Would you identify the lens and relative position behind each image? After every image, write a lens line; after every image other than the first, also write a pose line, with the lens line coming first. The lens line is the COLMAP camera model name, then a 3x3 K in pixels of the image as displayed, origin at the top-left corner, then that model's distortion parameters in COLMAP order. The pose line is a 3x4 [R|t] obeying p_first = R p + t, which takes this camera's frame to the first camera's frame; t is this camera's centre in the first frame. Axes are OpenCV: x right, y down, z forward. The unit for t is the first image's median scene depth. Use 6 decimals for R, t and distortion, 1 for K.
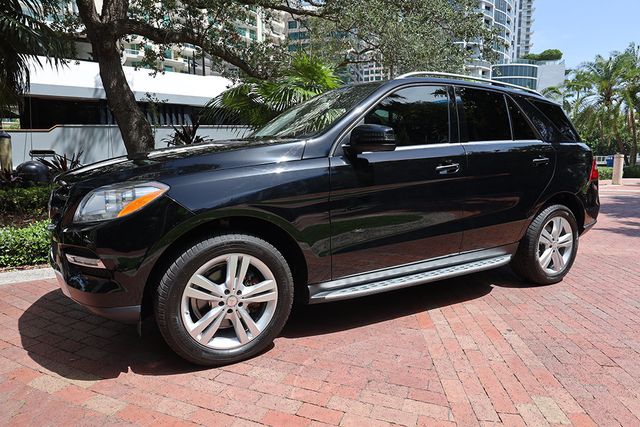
lens RADIAL K [[436.0, 0, 324.0], [0, 436.0, 208.0], [0, 0, 1]] dist [0.007791, 0.000968]
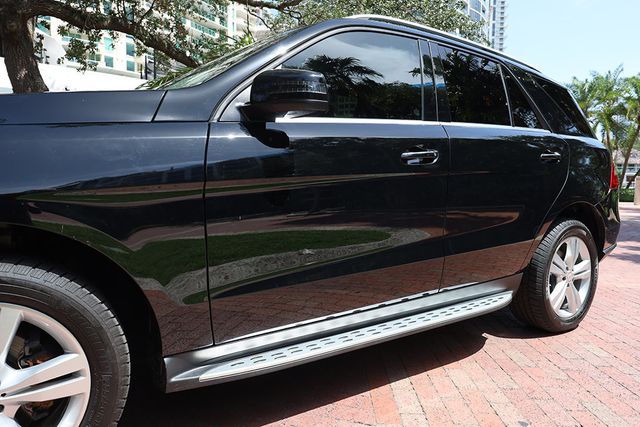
lens RADIAL K [[446.1, 0, 331.0], [0, 446.1, 205.5], [0, 0, 1]] dist [0.018295, -0.001665]
pose [[0.997422, 0.011556, 0.070819, 0.102396], [-0.007336, 0.998198, -0.059553, 0.018159], [-0.071380, 0.058880, 0.995710, 0.345256]]
